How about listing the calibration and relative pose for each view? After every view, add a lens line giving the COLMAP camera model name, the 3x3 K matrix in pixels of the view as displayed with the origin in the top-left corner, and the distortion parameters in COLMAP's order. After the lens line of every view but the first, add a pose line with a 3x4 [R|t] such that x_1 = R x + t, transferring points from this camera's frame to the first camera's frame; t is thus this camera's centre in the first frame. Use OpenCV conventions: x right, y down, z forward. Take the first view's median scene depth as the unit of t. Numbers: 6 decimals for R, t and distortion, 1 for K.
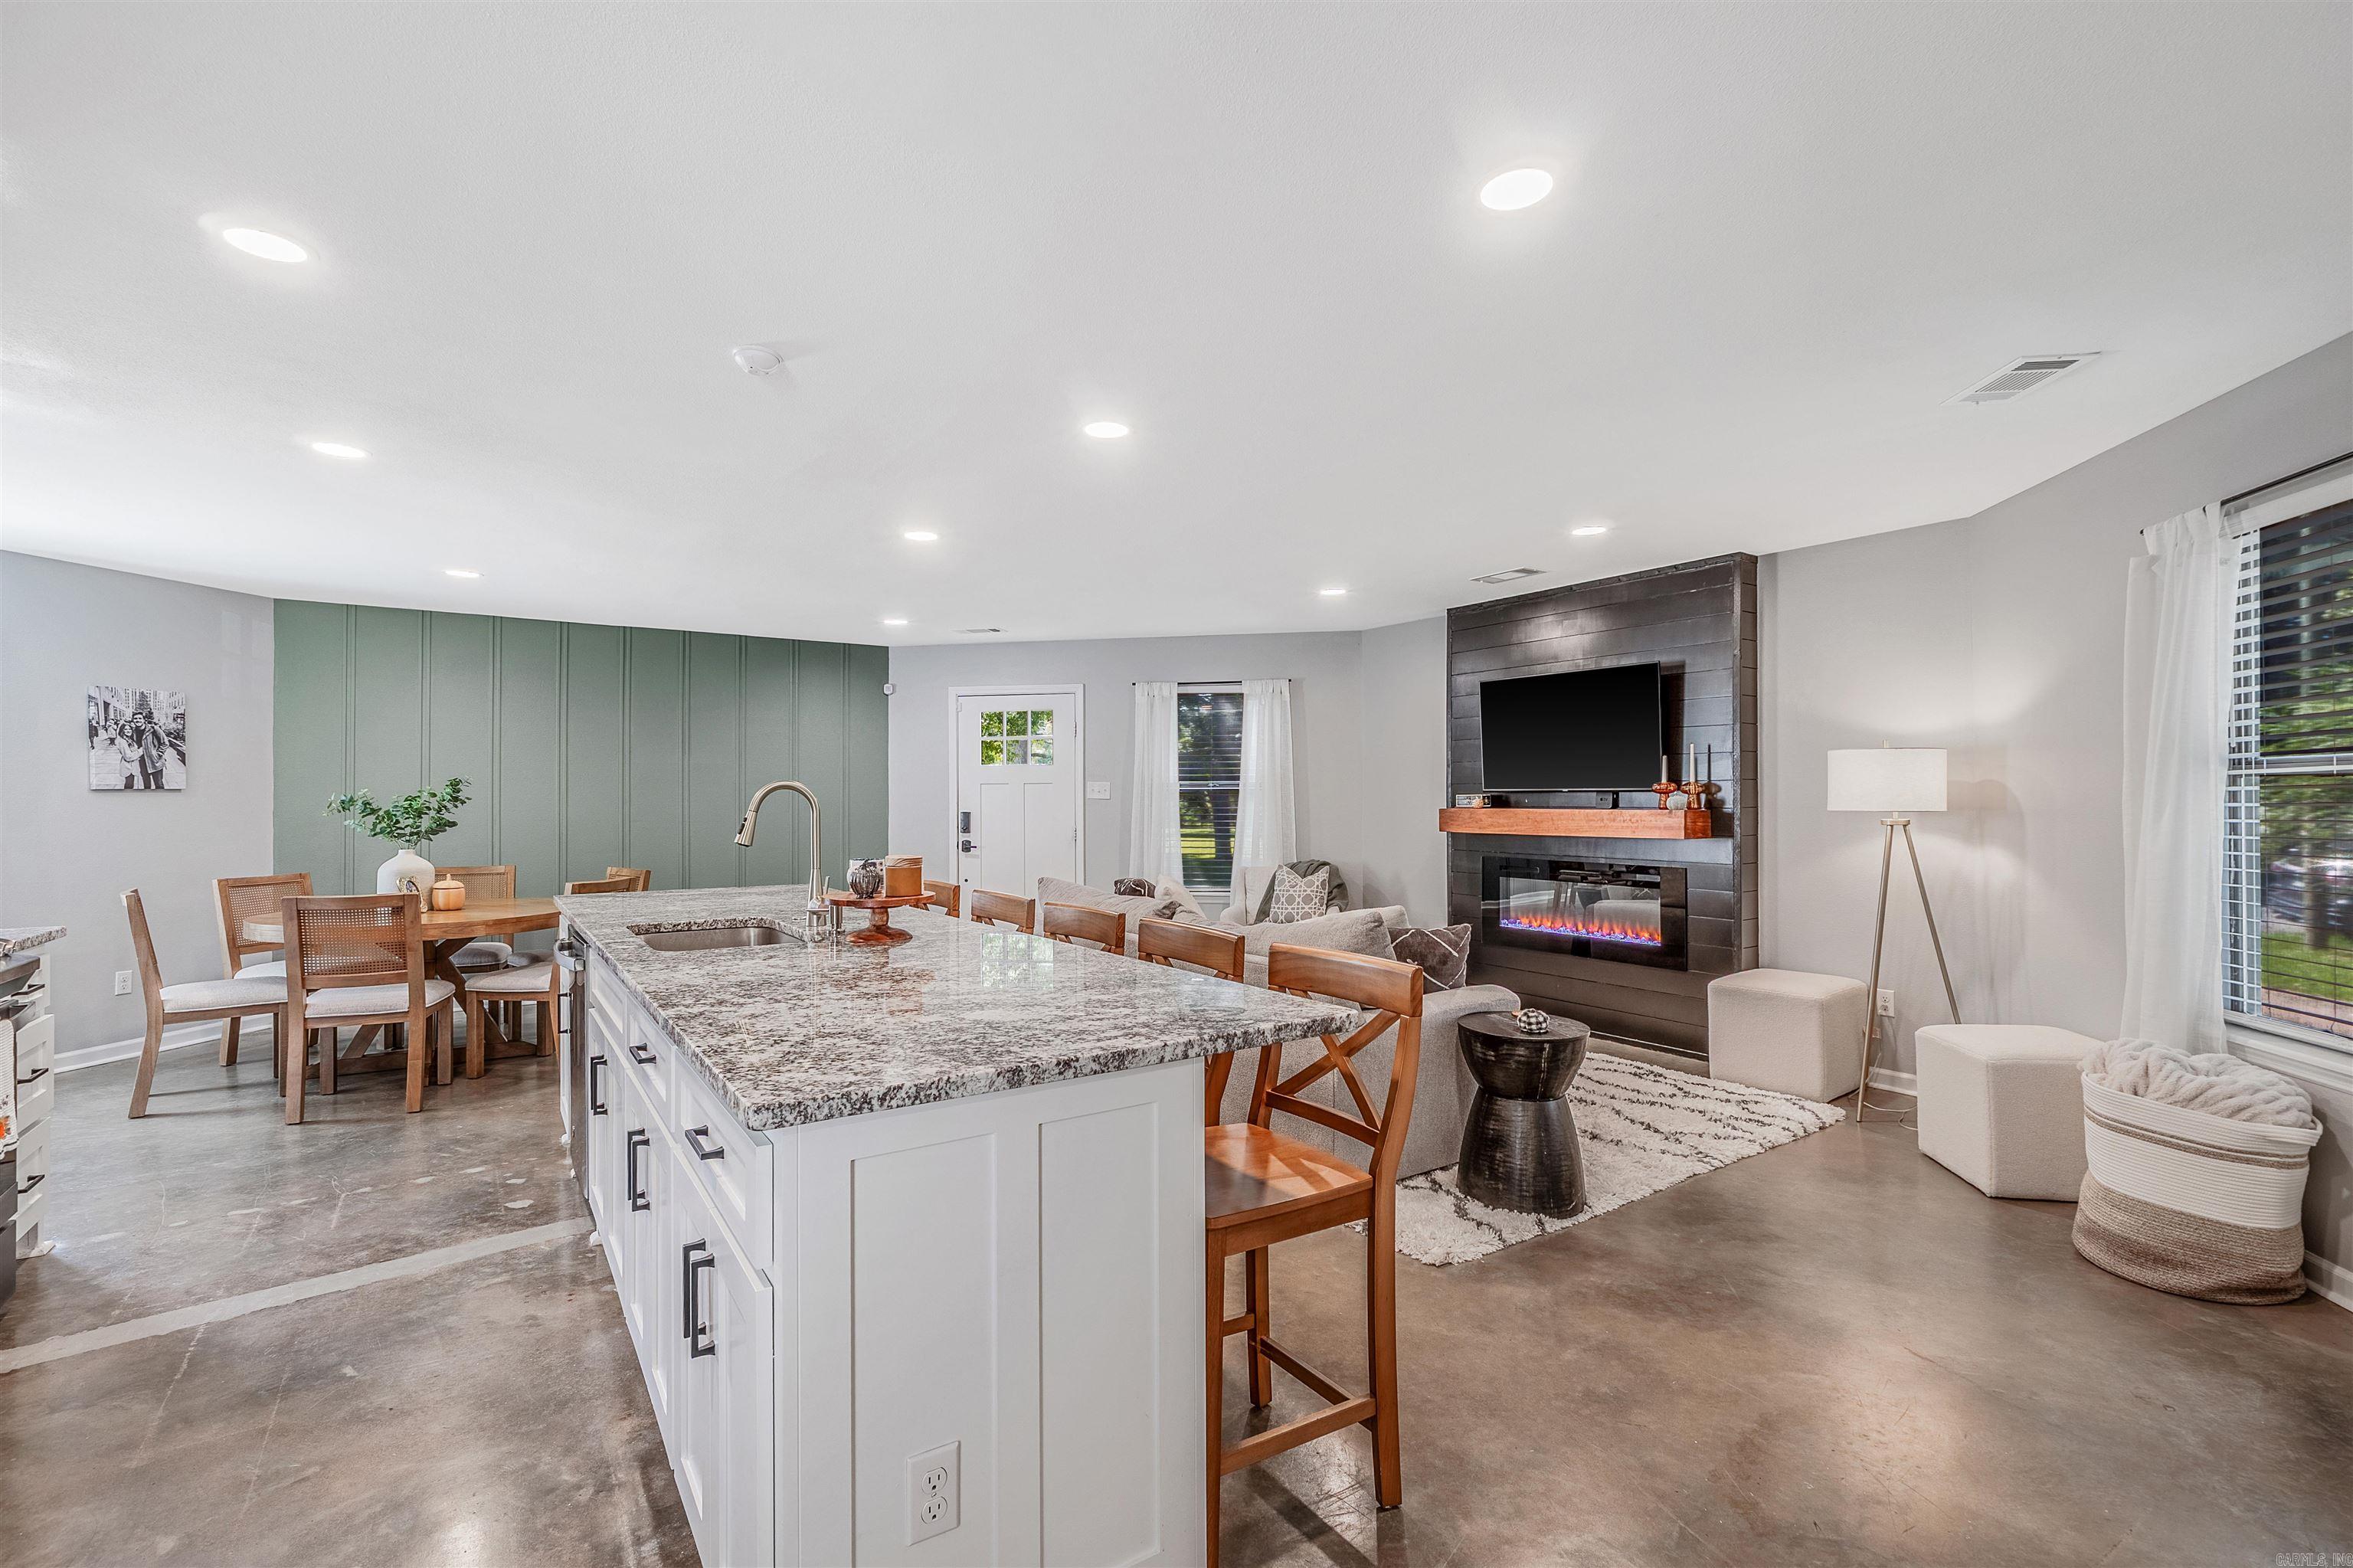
lens RADIAL K [[1065.5, 0, 1182.9], [0, 1065.5, 784.0], [0, 0, 1]] dist [-0.004056, 0.000139]
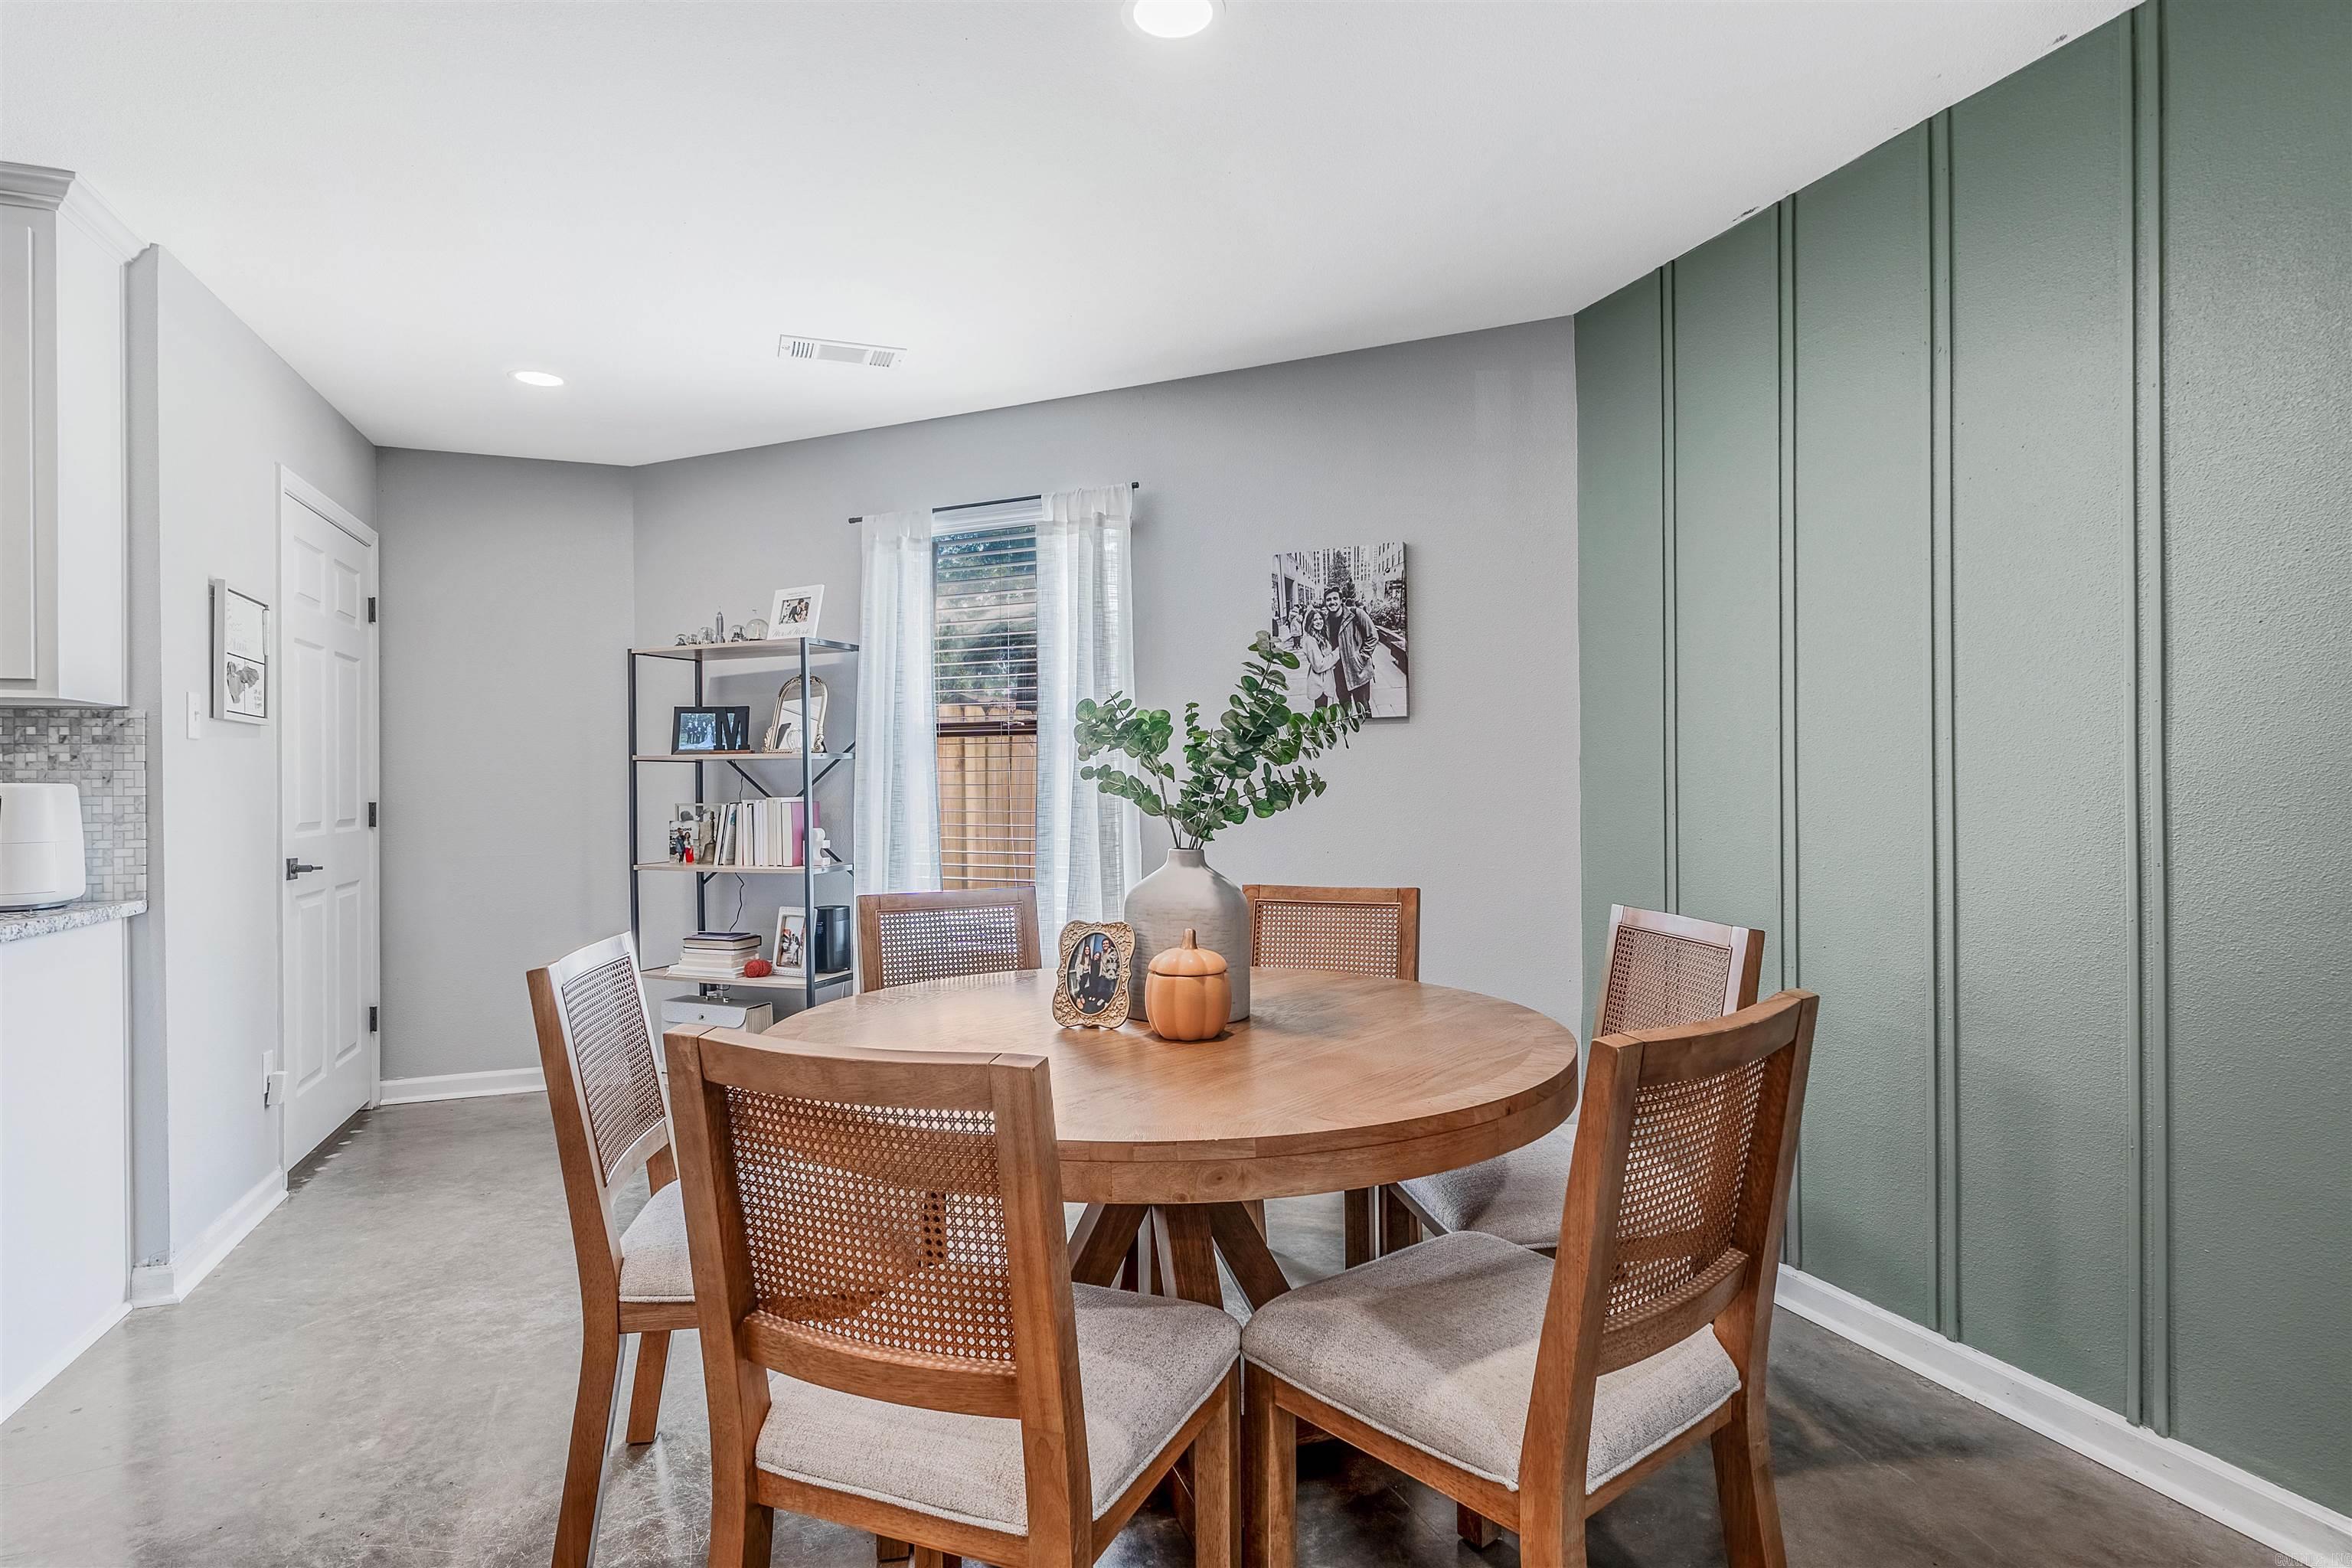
lens RADIAL K [[1233.9, 0, 1176.0], [0, 1233.9, 784.0], [0, 0, 1]] dist [-0.000961, -0.000527]
pose [[-0.238454, 0.004971, -0.971141, -0.304225], [0.024297, 0.999704, -0.000848, 0.038743], [0.970850, -0.023798, -0.238504, 1.078477]]
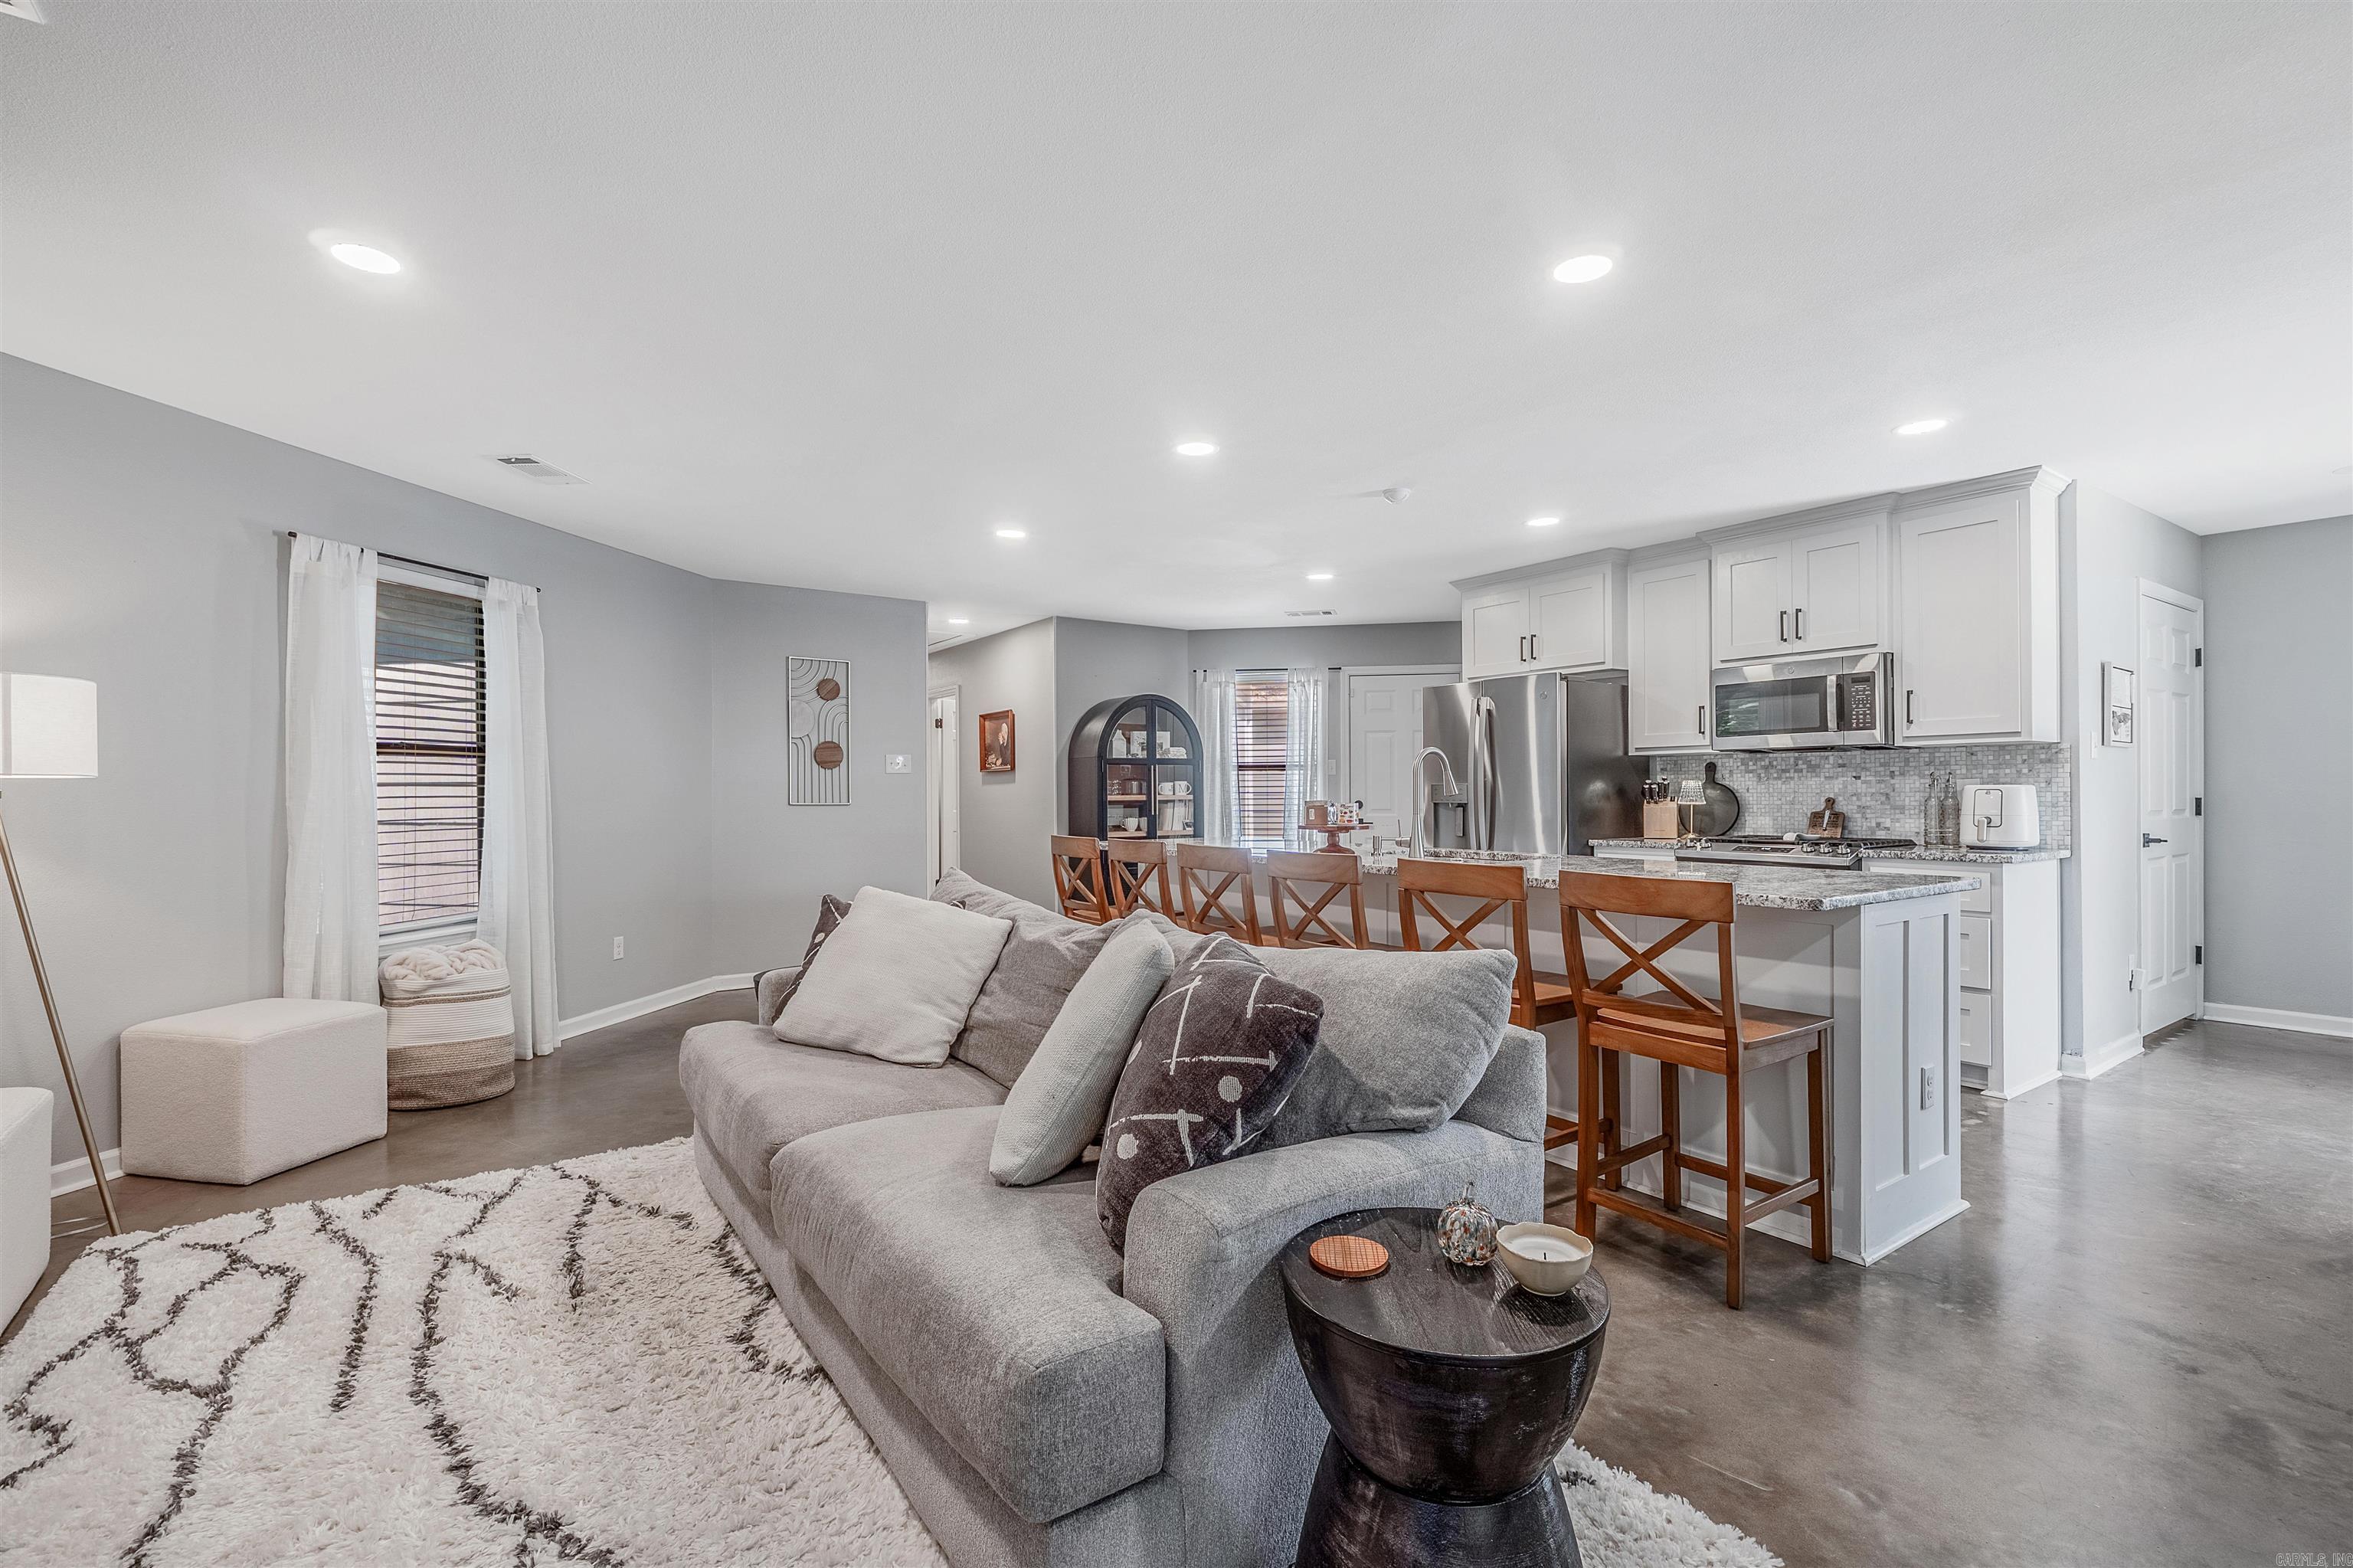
lens RADIAL K [[1036.8, 0, 1171.0], [0, 1036.8, 789.5], [0, 0, 1]] dist [-0.002240, -0.000572]
pose [[-0.999955, 0.007222, -0.006101, -0.017921], [0.007336, 0.999796, -0.018797, 0.040770], [0.005964, -0.018841, -0.999805, 1.312053]]
